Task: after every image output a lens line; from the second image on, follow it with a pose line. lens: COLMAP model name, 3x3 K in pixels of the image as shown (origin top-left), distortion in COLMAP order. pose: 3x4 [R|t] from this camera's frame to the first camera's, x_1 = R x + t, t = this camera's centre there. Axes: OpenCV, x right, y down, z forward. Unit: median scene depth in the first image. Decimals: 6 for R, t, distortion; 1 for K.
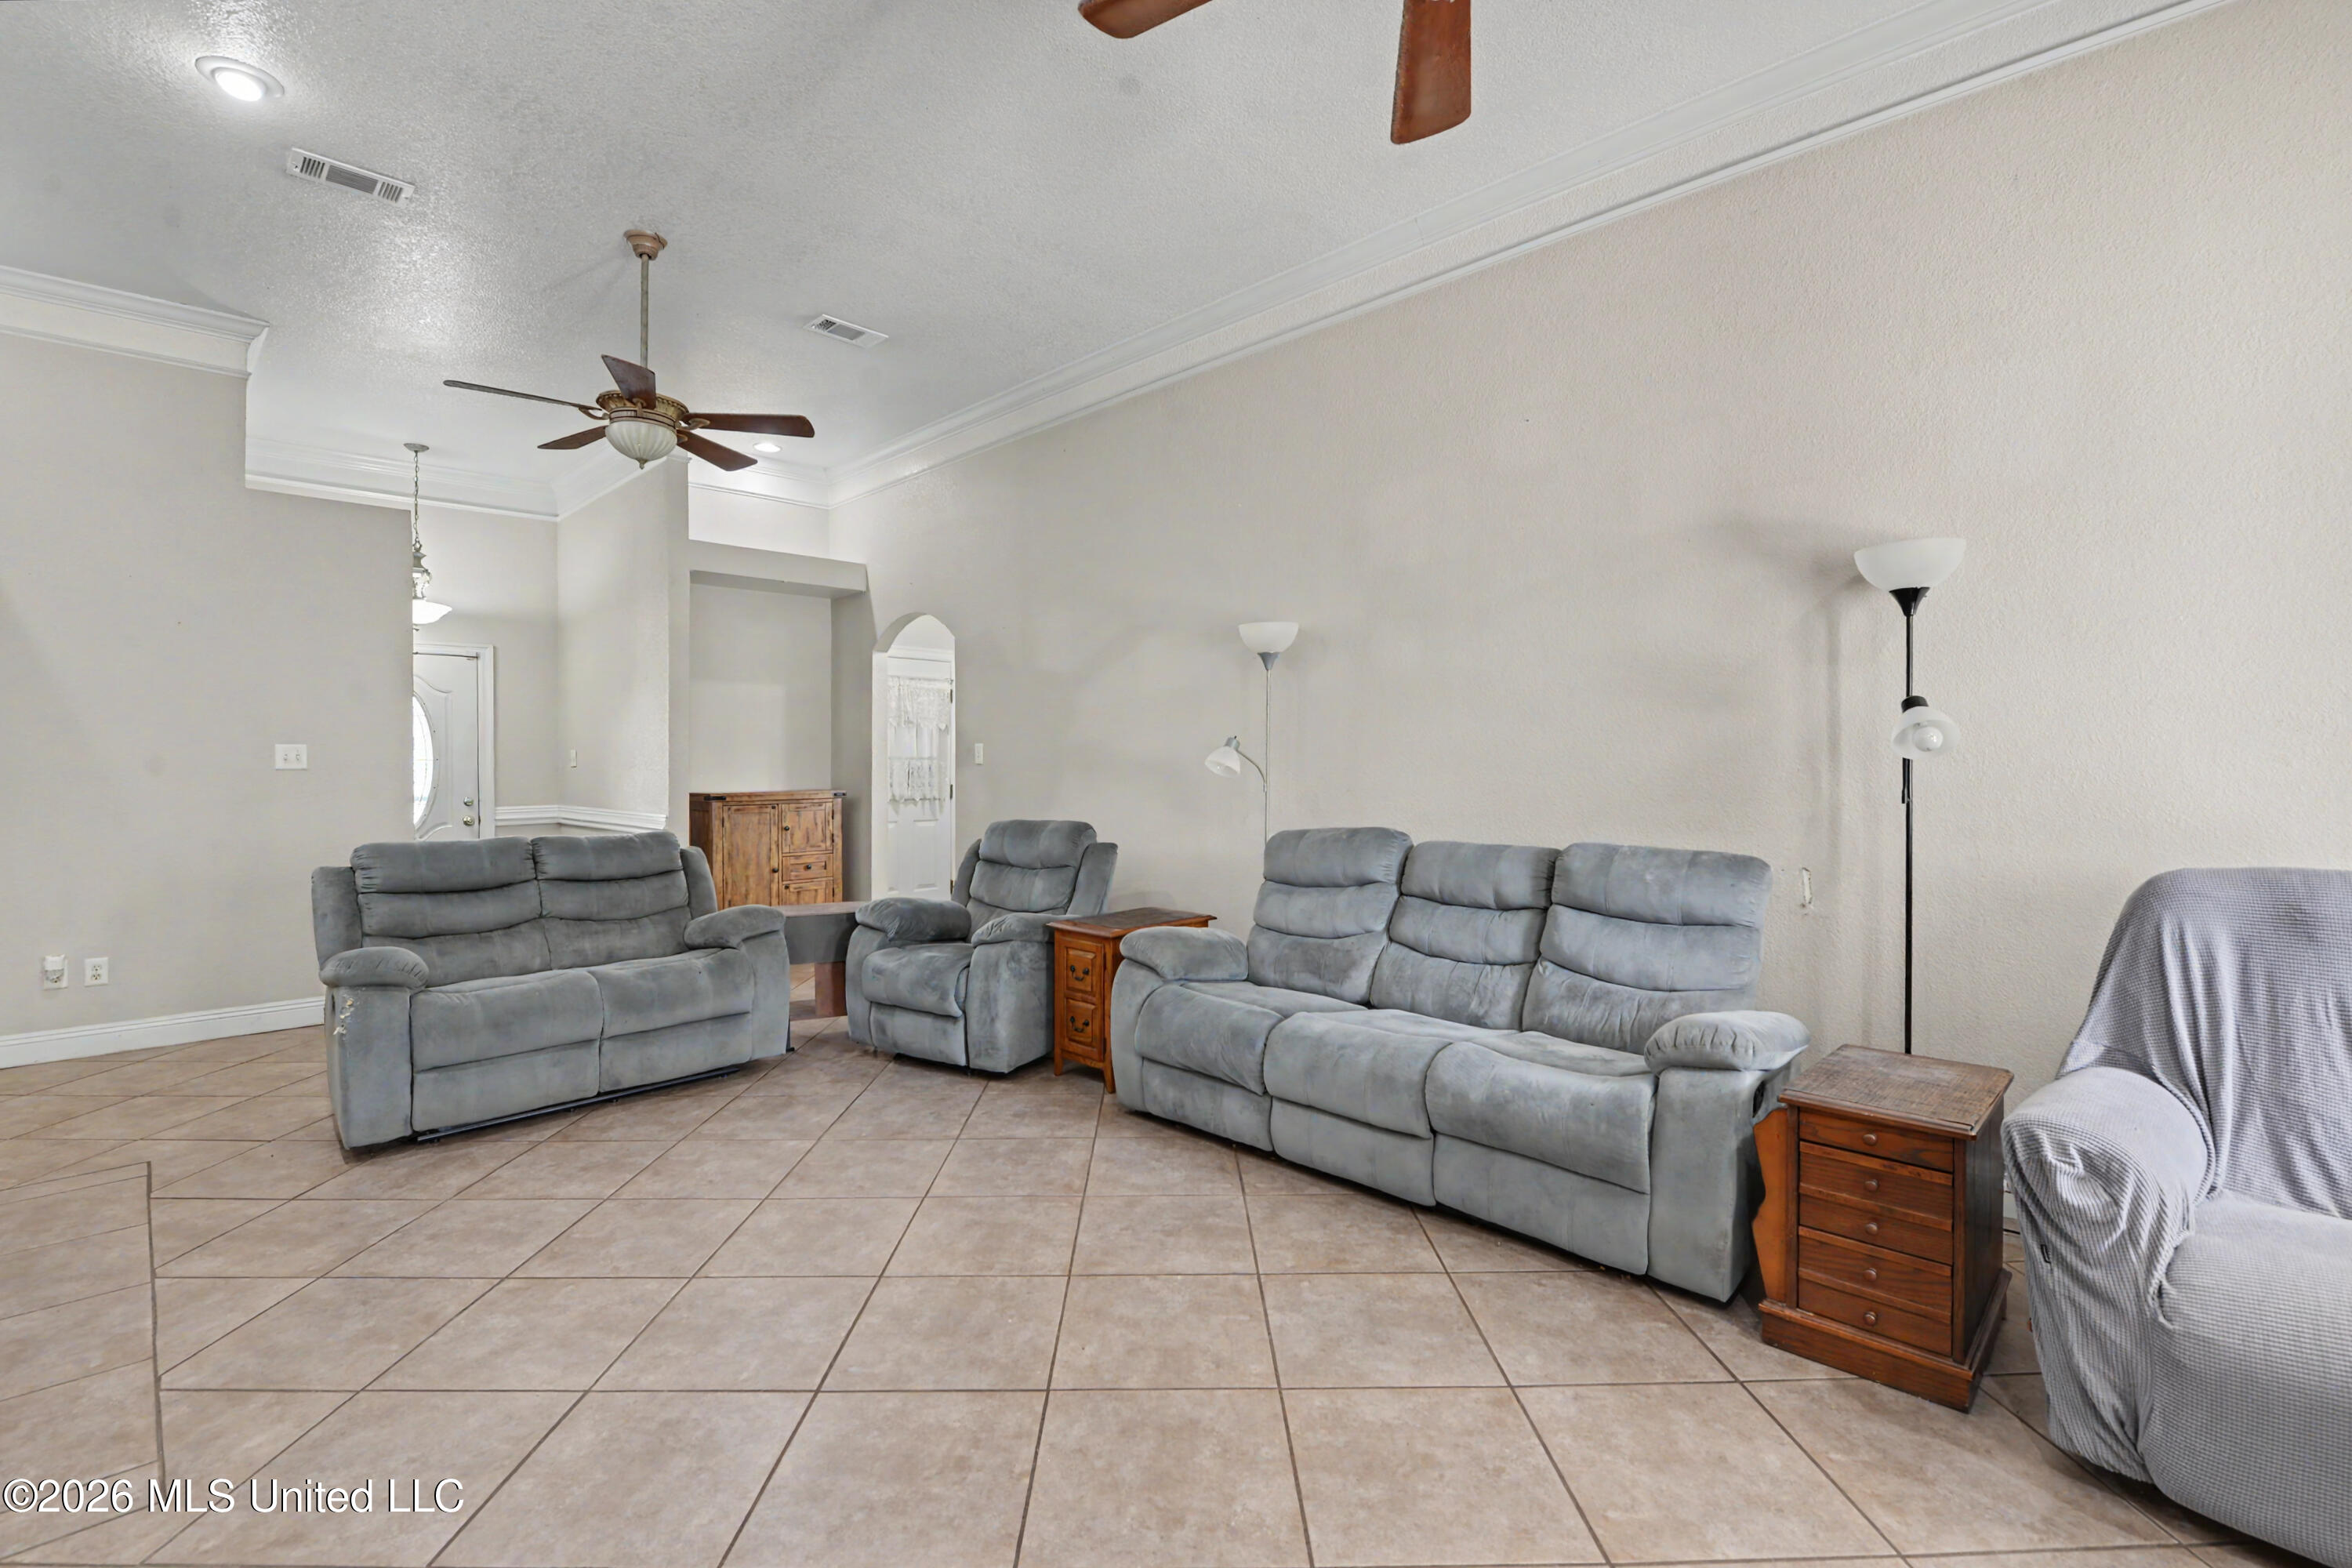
lens RADIAL K [[1045.3, 0, 1172.2], [0, 1045.3, 754.4], [0, 0, 1]] dist [-0.002189, -0.000411]
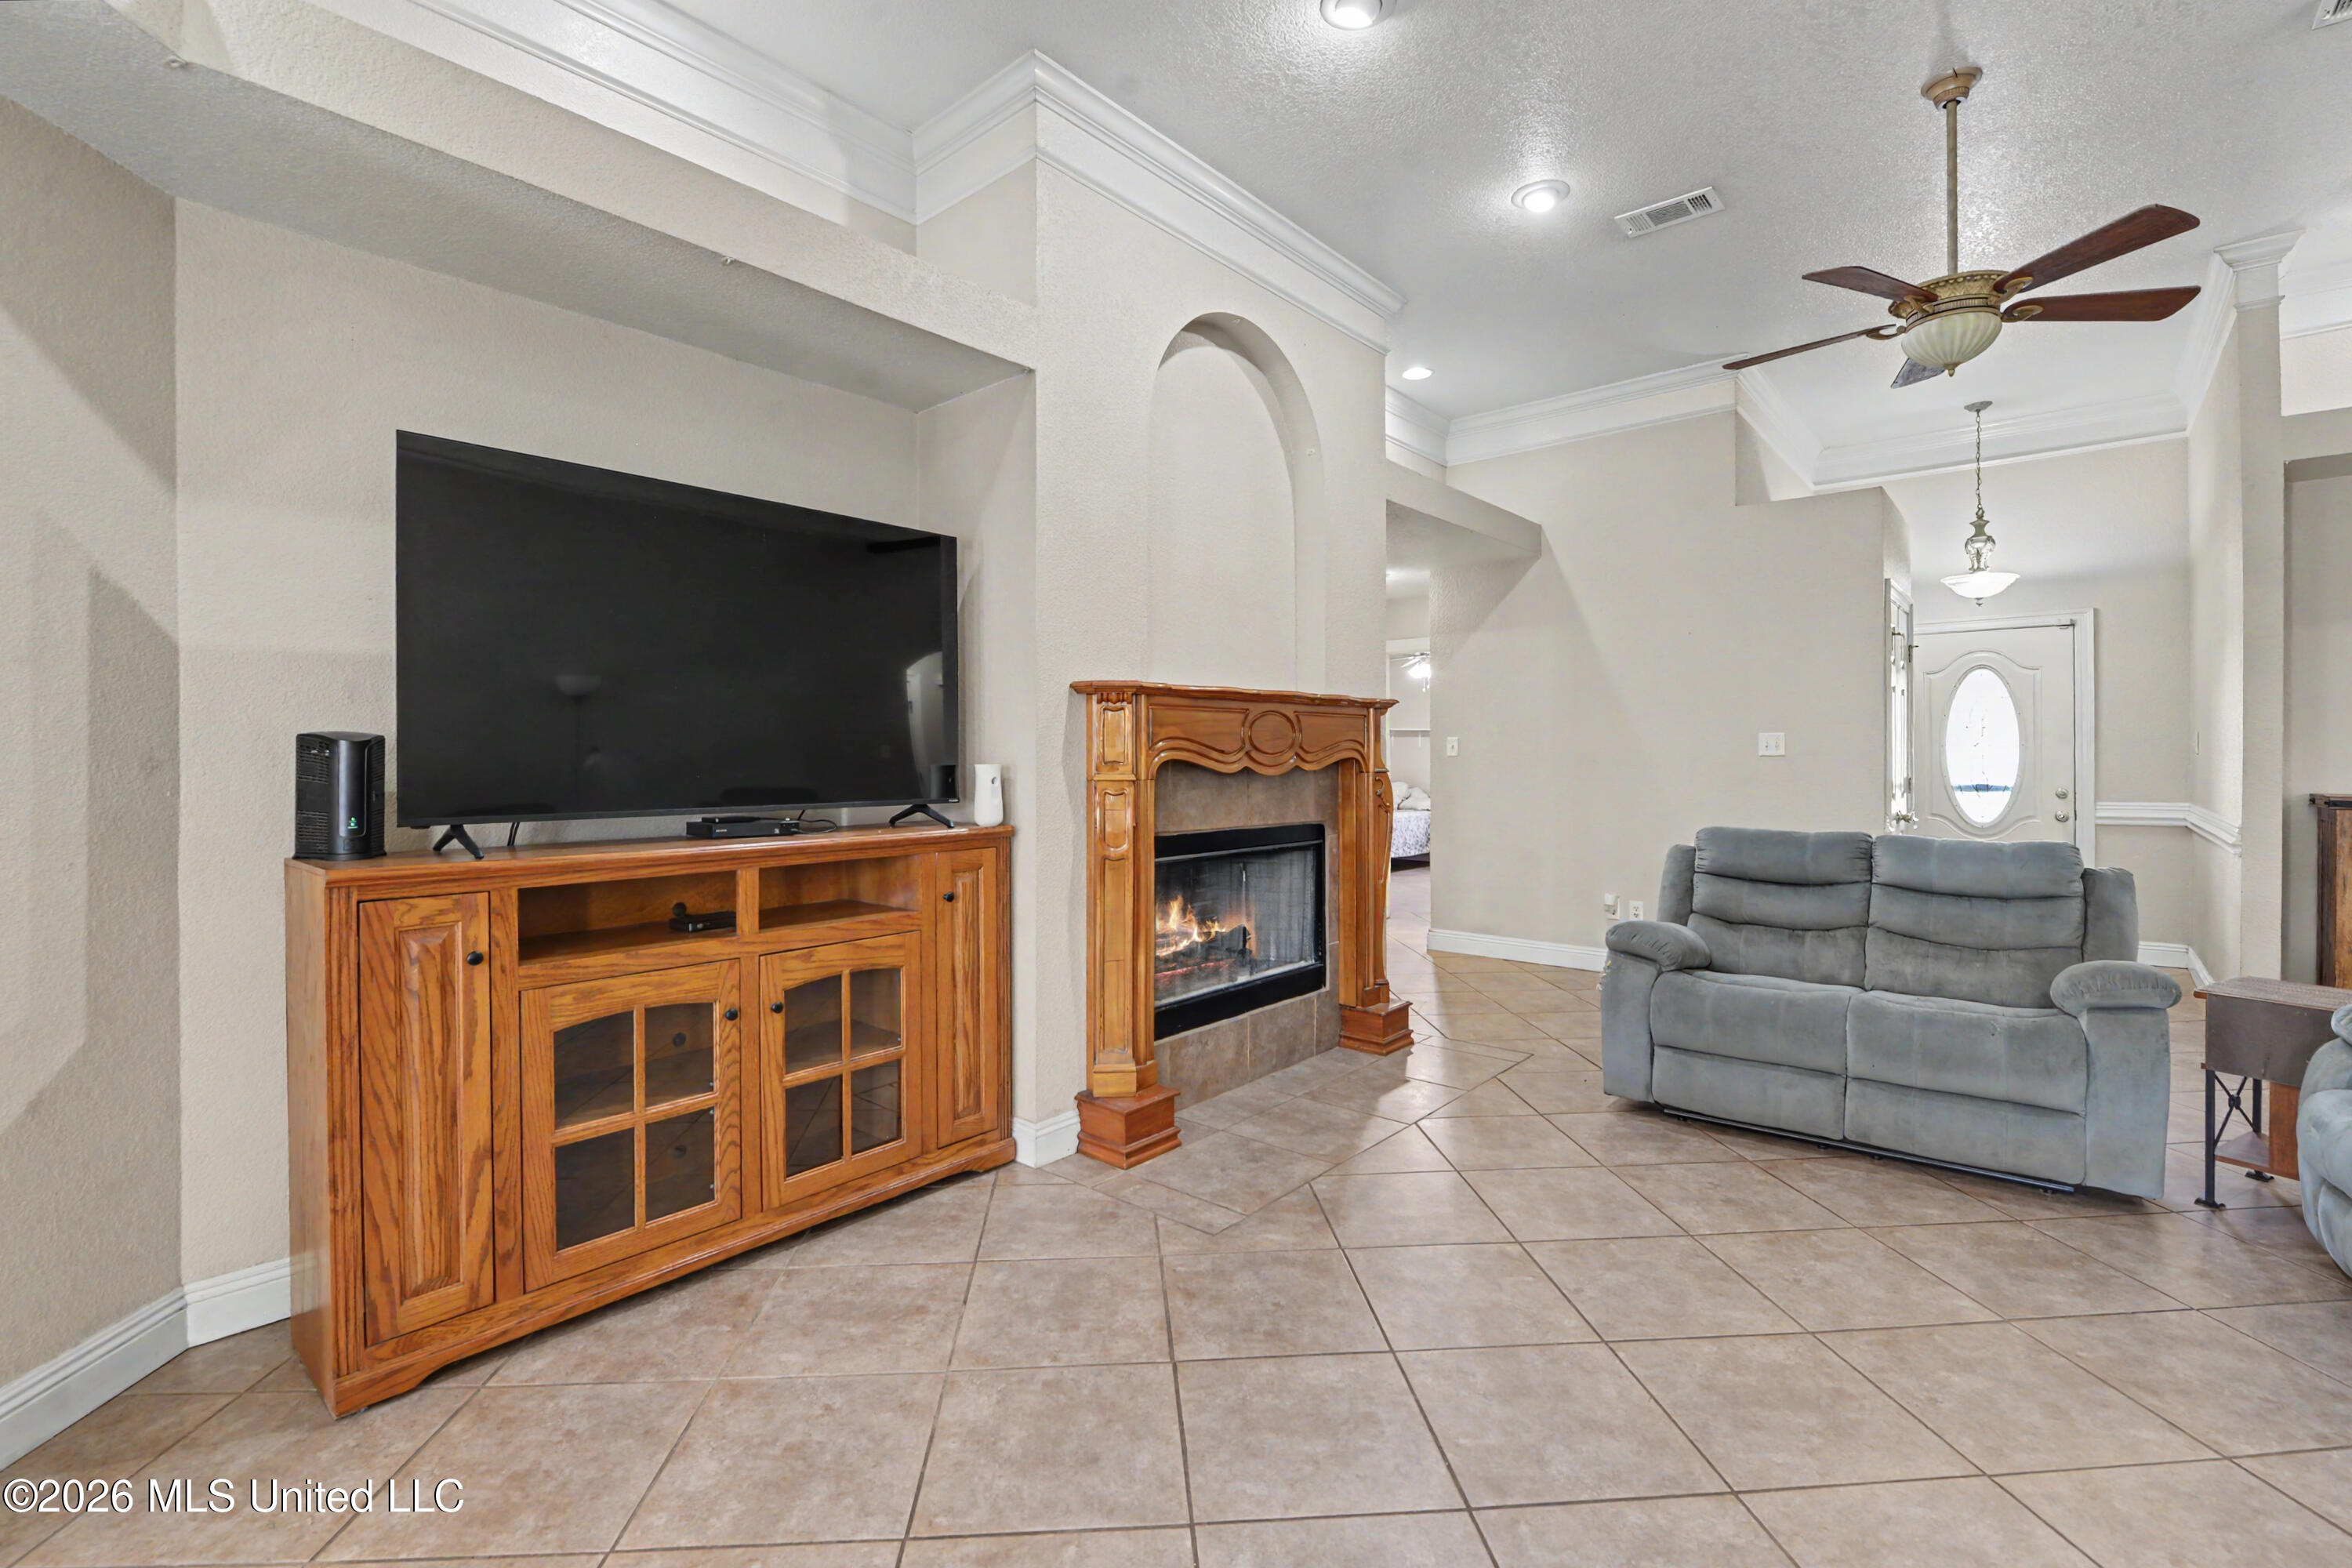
lens RADIAL K [[1045.3, 0, 1172.2], [0, 1045.3, 754.4], [0, 0, 1]] dist [-0.002189, -0.000411]
pose [[0.070563, 0.004321, -0.997498, 0.245274], [0.011097, 0.999925, 0.005117, 0.000458], [0.997446, -0.011430, 0.070509, 0.373363]]
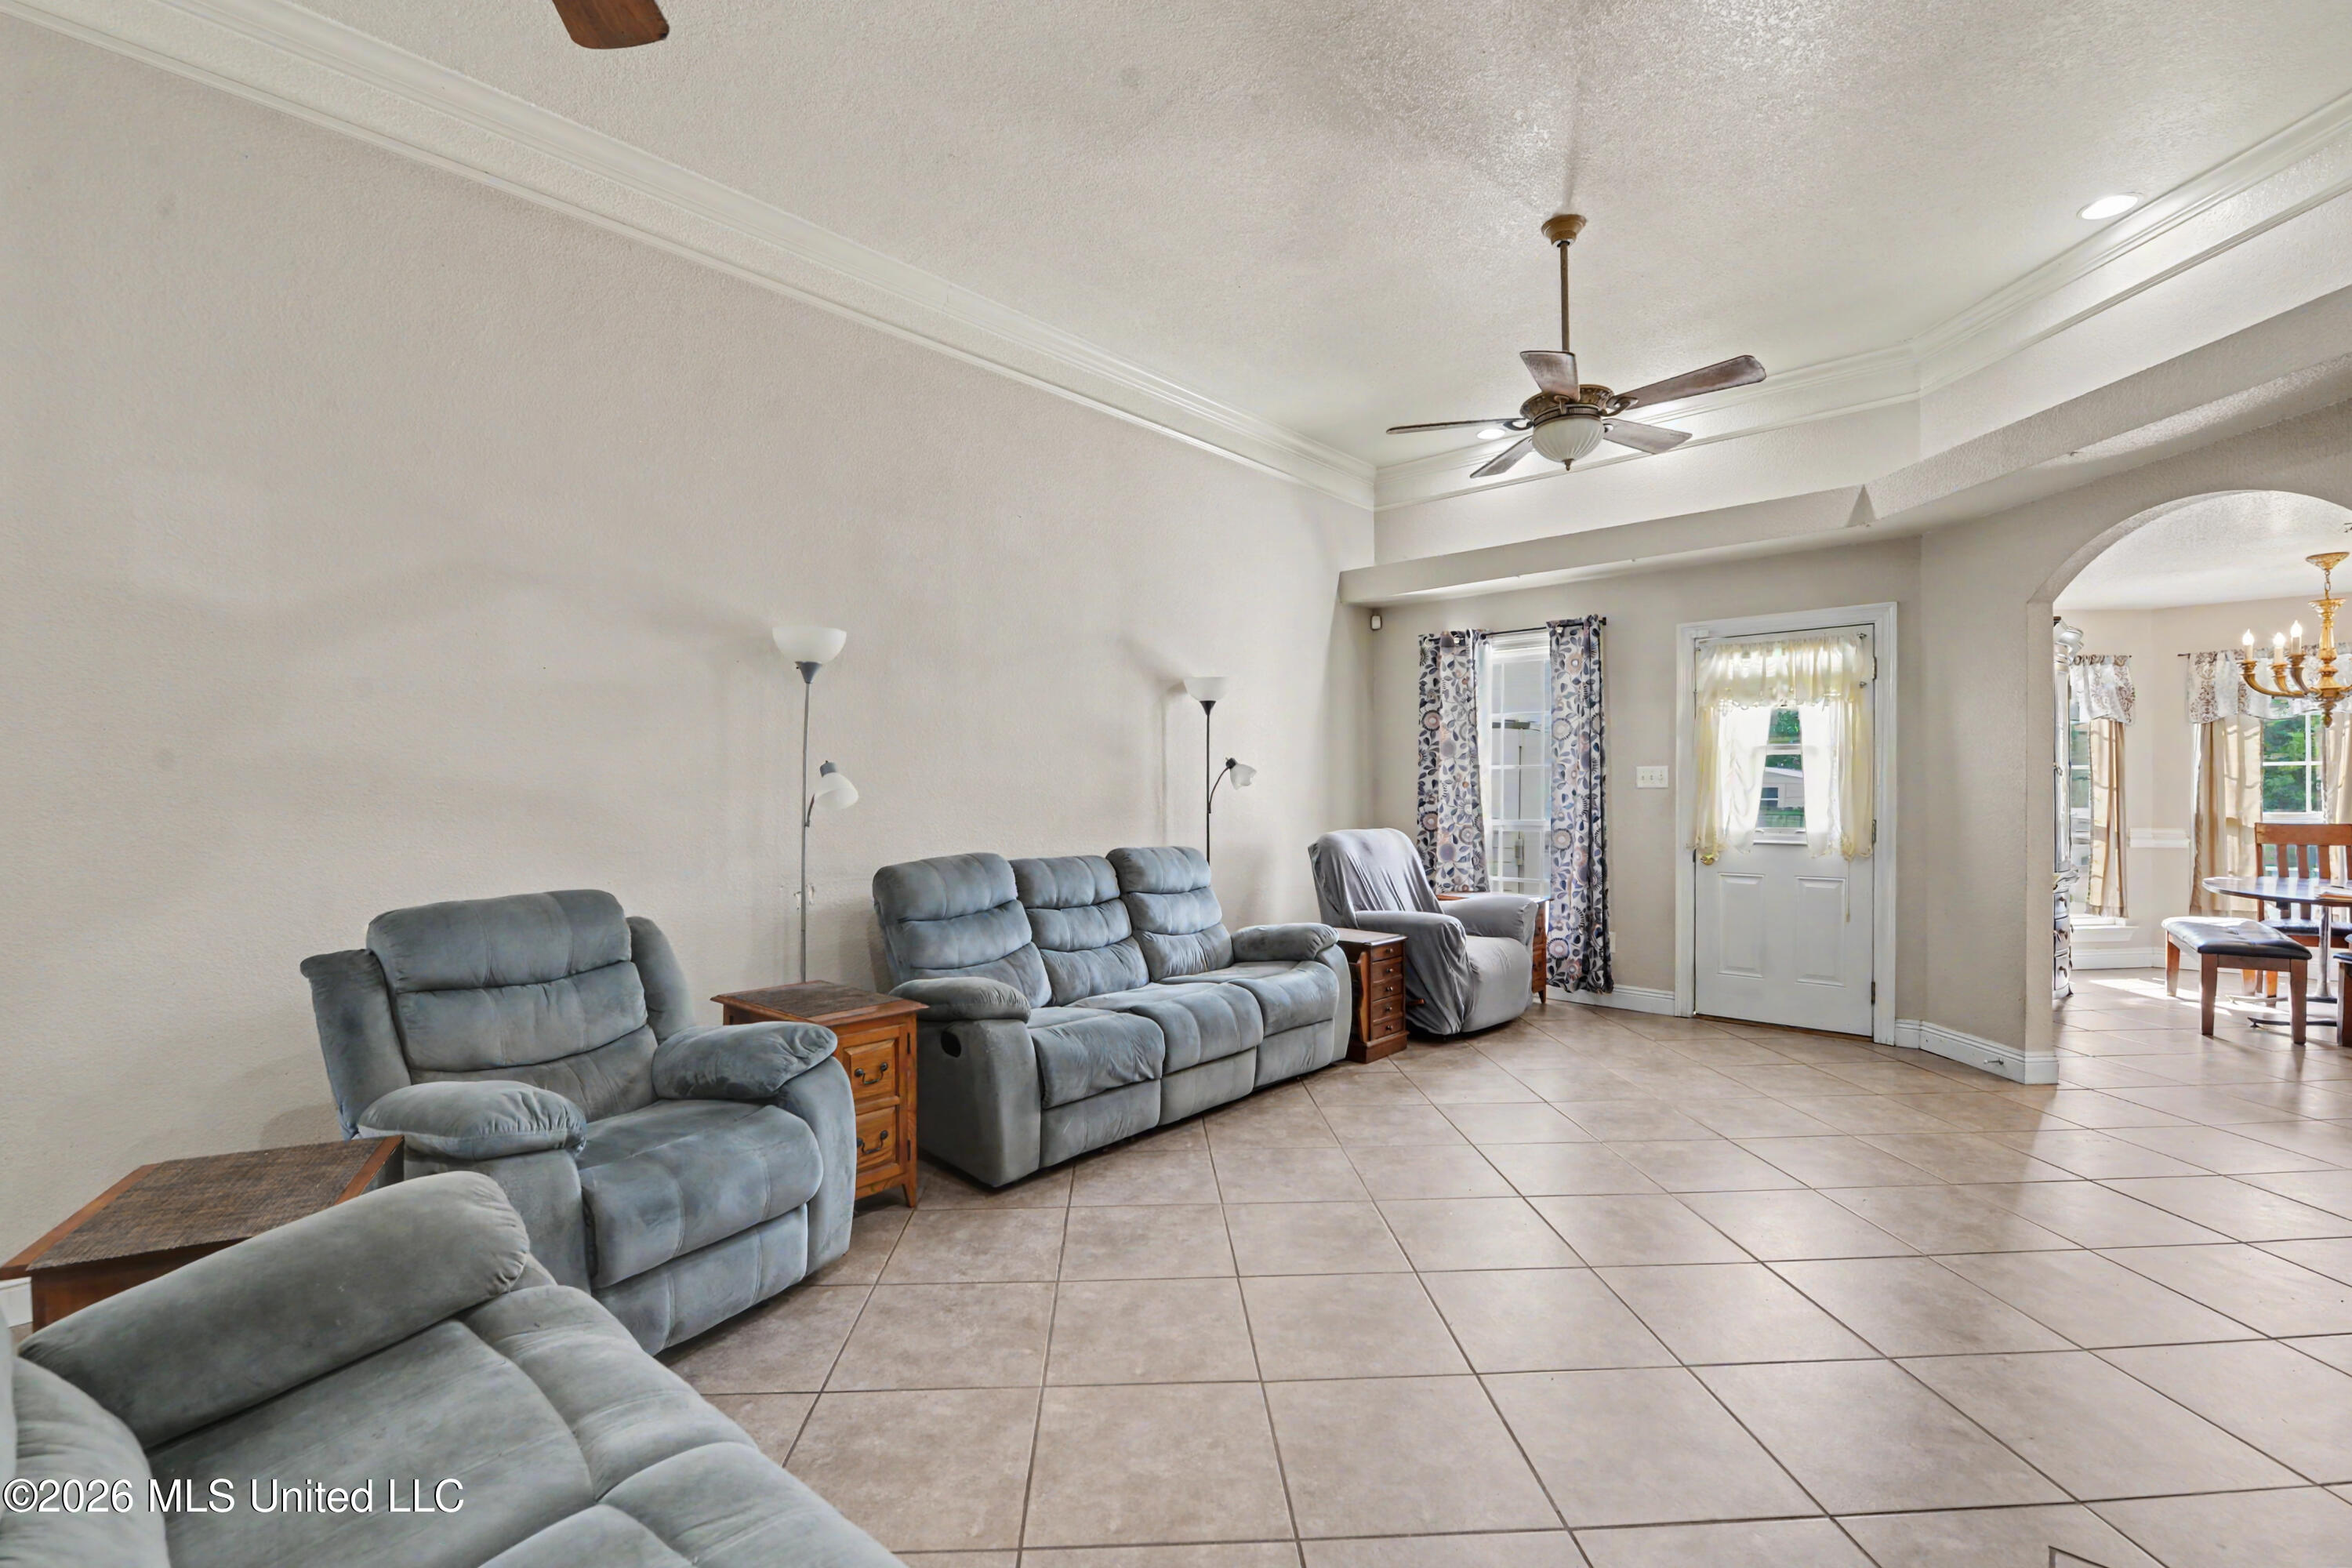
lens RADIAL K [[1023.7, 0, 1172.1], [0, 1023.7, 796.9], [0, 0, 1]] dist [-0.001088, -0.000098]
pose [[-0.041988, -0.000939, 0.999118, -0.831867], [-0.006733, 0.999977, 0.000657, 0.010305], [-0.999095, -0.006700, -0.041994, 0.824459]]
